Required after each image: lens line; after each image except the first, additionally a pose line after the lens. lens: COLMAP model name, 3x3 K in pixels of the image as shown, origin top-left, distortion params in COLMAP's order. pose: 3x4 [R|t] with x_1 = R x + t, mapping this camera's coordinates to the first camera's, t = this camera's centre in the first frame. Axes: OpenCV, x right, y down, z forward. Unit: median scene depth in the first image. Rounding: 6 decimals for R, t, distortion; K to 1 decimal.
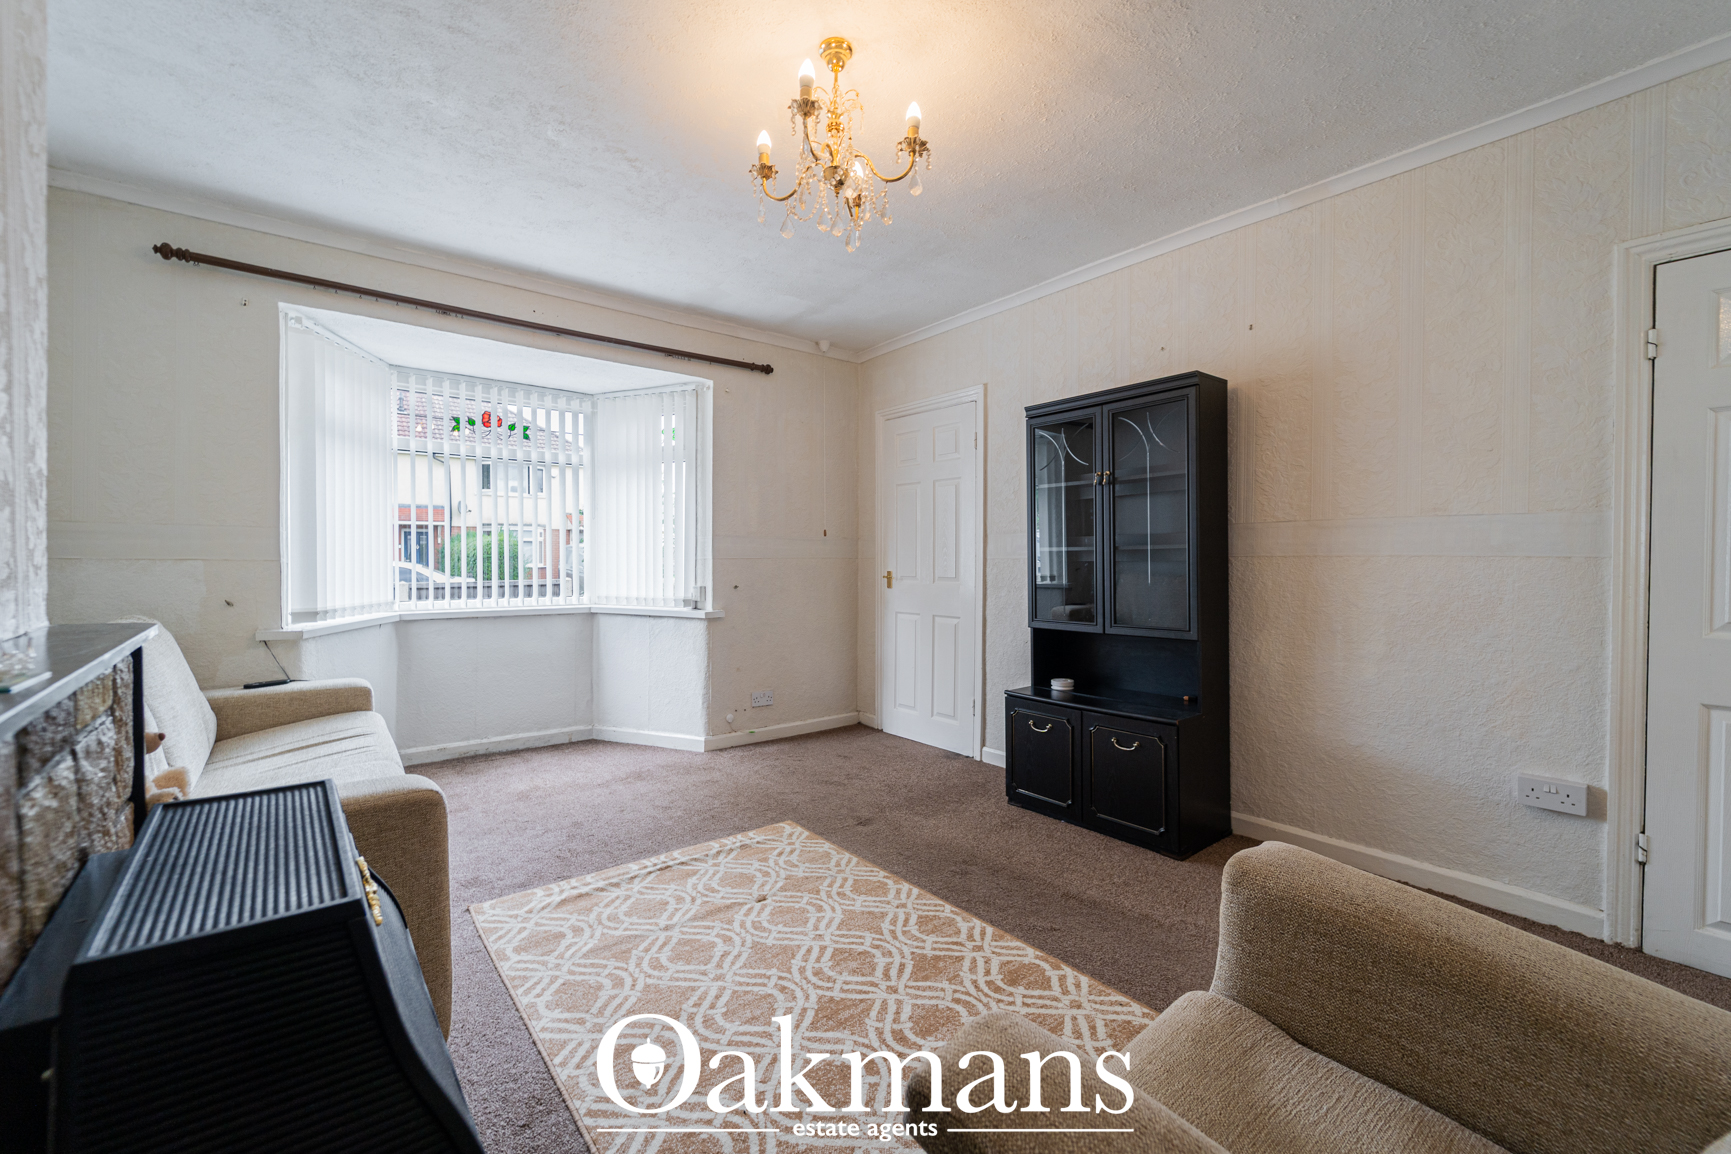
lens RADIAL K [[700.1, 0, 884.4], [0, 700.1, 572.8], [0, 0, 1]] dist [-0.000247, -0.000366]
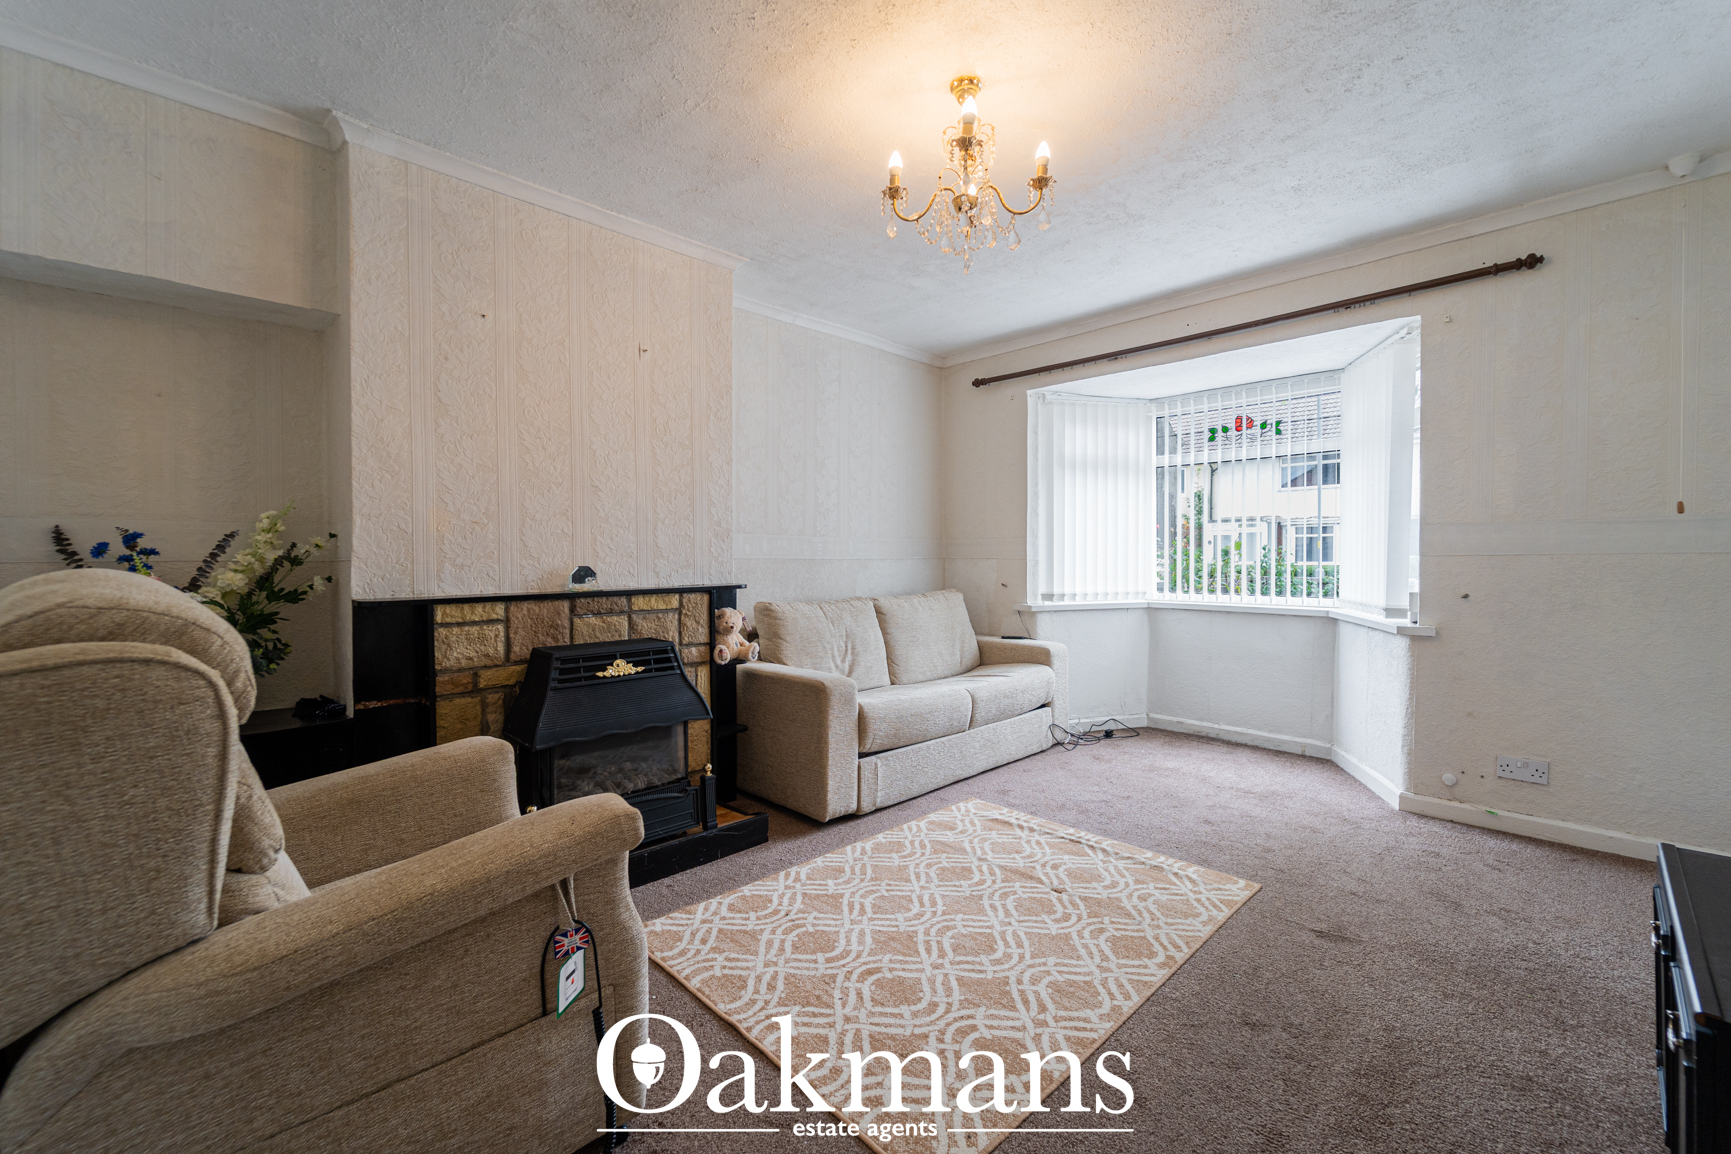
lens RADIAL K [[732.5, 0, 856.2], [0, 732.5, 571.2], [0, 0, 1]] dist [0.002638, -0.003250]
pose [[0.068501, 0.017345, -0.997500, 0.770553], [-0.014391, 0.999762, 0.016396, -0.012728], [0.997547, 0.013232, 0.068734, 0.556696]]
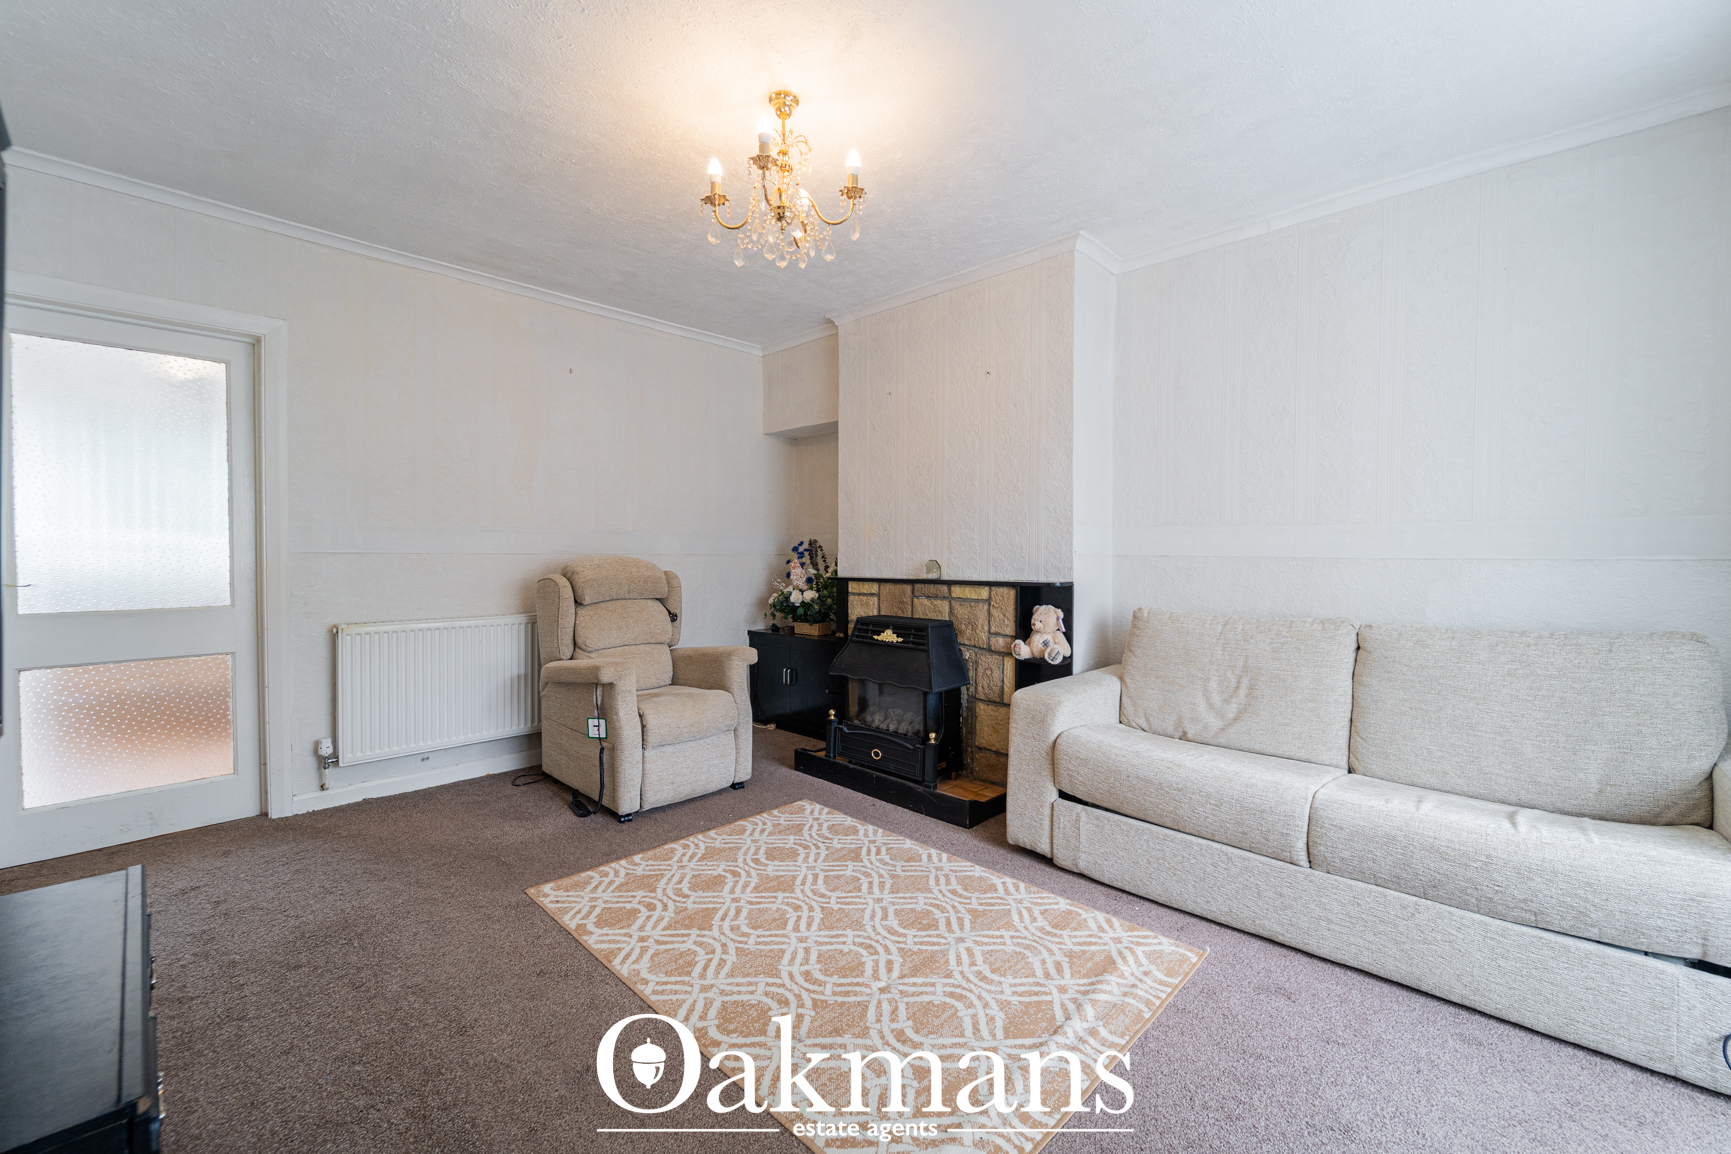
lens RADIAL K [[711.0, 0, 843.6], [0, 711.0, 573.8], [0, 0, 1]] dist [0.000458, -0.003257]
pose [[-0.998019, -0.003768, -0.062803, -0.069436], [-0.006629, 0.998946, 0.045423, -0.031355], [0.062565, 0.045749, -0.996992, 1.578958]]
